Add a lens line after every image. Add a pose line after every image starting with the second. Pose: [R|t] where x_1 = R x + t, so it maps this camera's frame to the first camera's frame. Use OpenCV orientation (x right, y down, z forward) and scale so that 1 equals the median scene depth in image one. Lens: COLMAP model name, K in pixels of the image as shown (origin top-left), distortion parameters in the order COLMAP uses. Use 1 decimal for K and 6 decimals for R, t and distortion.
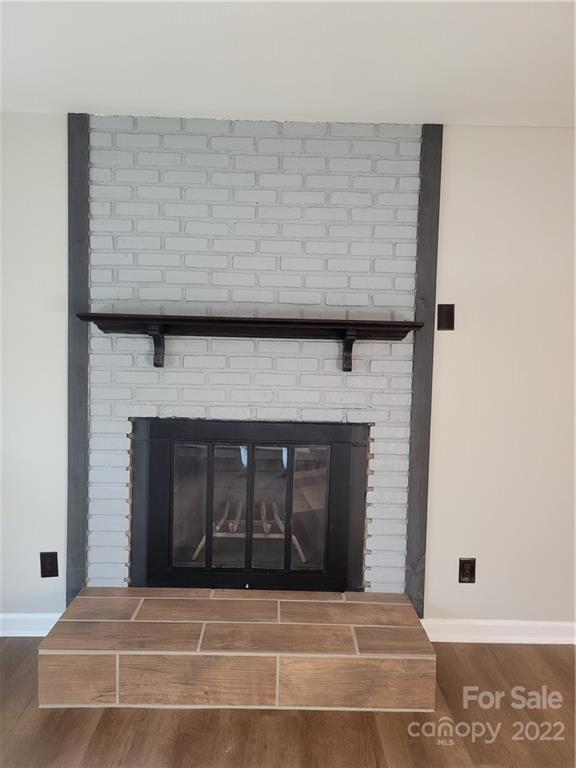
lens RADIAL K [[578.1, 0, 287.4], [0, 578.1, 377.6], [0, 0, 1]] dist [0.050389, -0.027394]
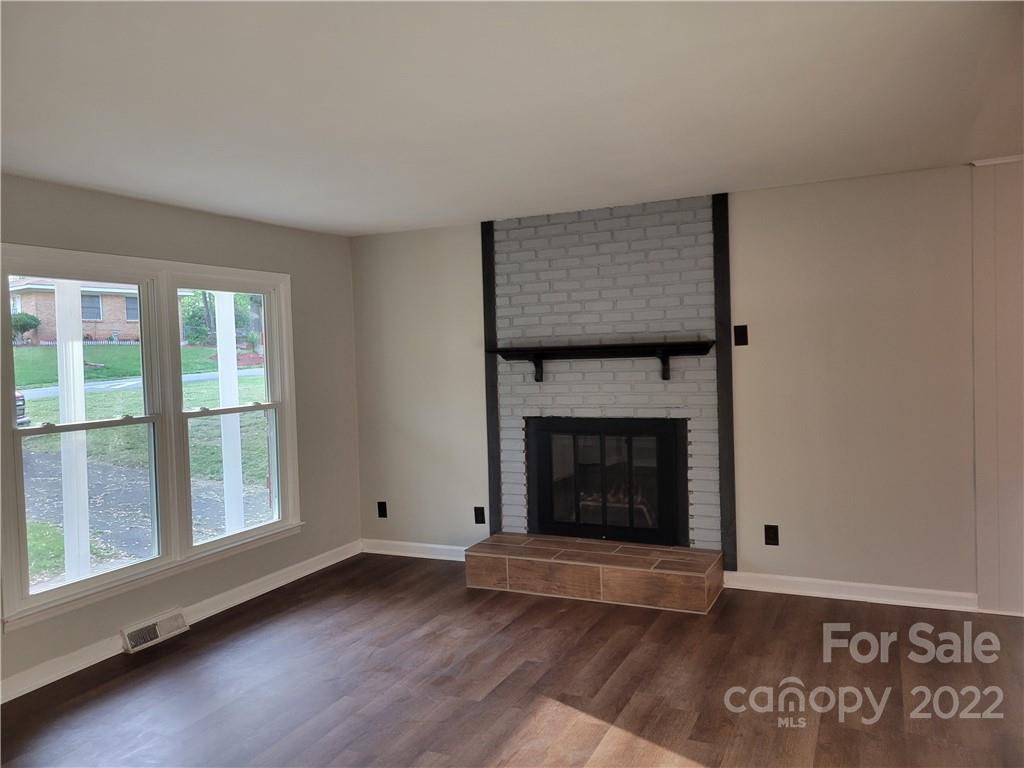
lens RADIAL K [[770.8, 0, 517.8], [0, 770.8, 388.6], [0, 0, 1]] dist [0.050389, -0.027394]
pose [[0.898022, -0.032604, -0.438741, 0.586195], [0.022243, 0.999340, -0.028735, 0.053937], [0.439388, 0.016046, 0.898154, -0.779668]]
